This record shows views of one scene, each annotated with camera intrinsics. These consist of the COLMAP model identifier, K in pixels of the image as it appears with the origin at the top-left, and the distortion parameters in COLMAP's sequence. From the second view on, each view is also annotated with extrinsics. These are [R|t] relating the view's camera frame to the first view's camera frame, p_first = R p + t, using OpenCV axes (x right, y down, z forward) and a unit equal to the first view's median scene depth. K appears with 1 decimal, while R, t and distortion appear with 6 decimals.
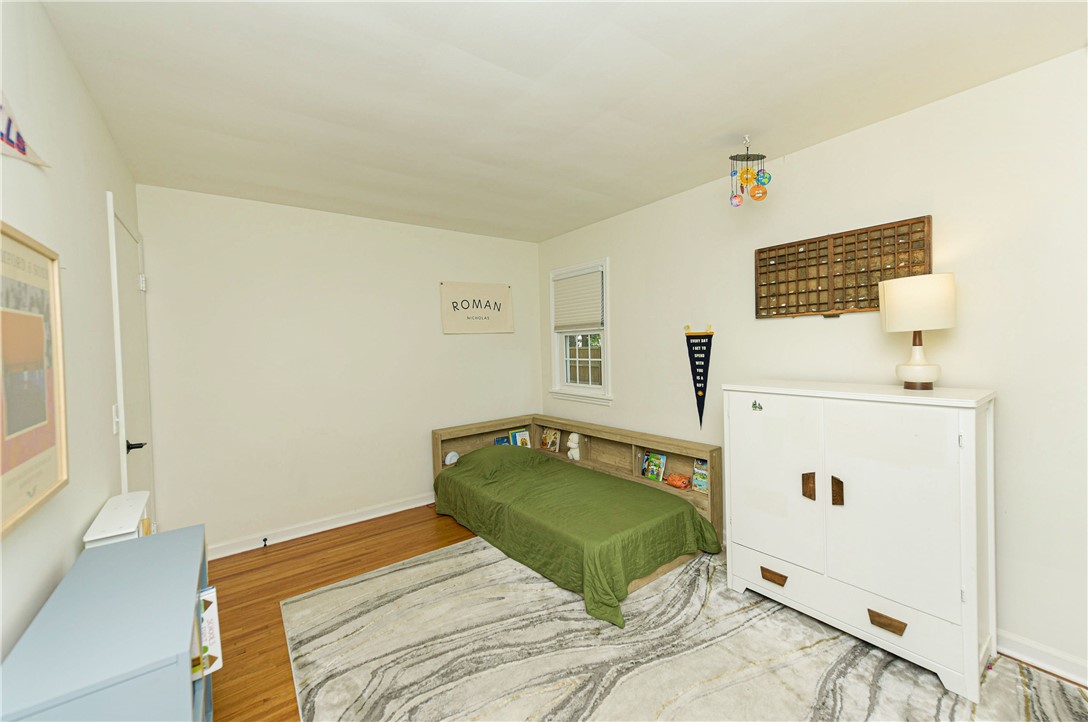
lens RADIAL K [[411.3, 0, 550.3], [0, 411.3, 352.7], [0, 0, 1]] dist [-0.000145, -0.000046]
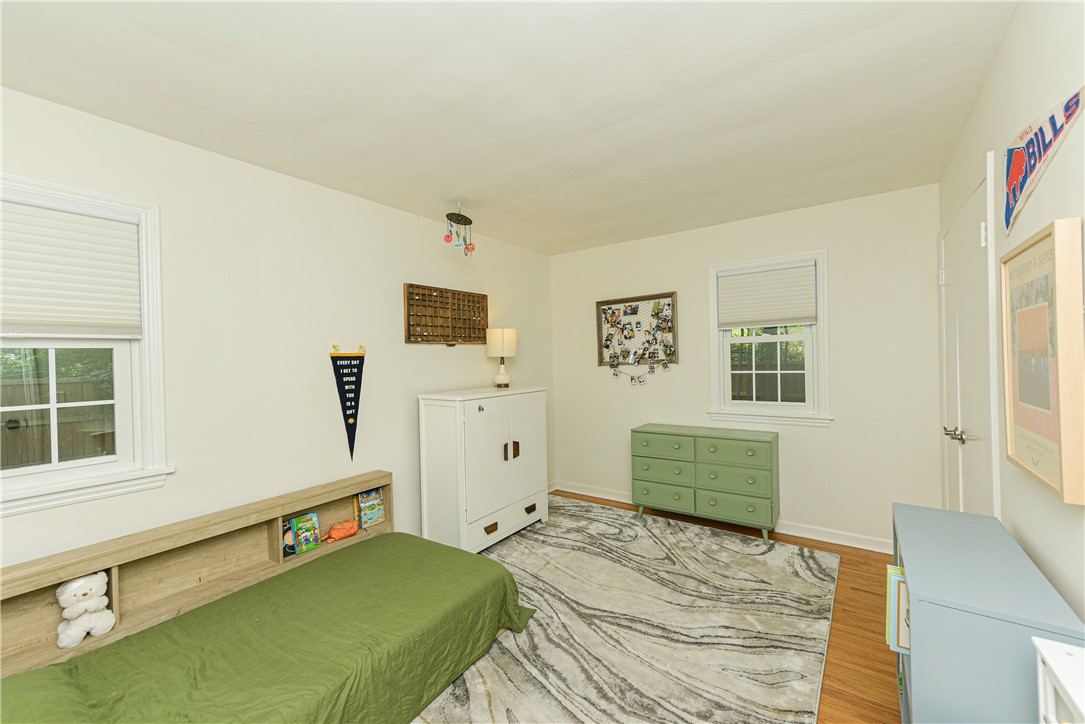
lens RADIAL K [[435.9, 0, 539.3], [0, 435.9, 358.9], [0, 0, 1]] dist [0.001152, 0.000036]
pose [[-0.271582, 0.030351, 0.961937, -0.680672], [0.049517, 0.998619, -0.017528, 0.000456], [-0.961141, 0.042872, -0.272710, 0.874958]]
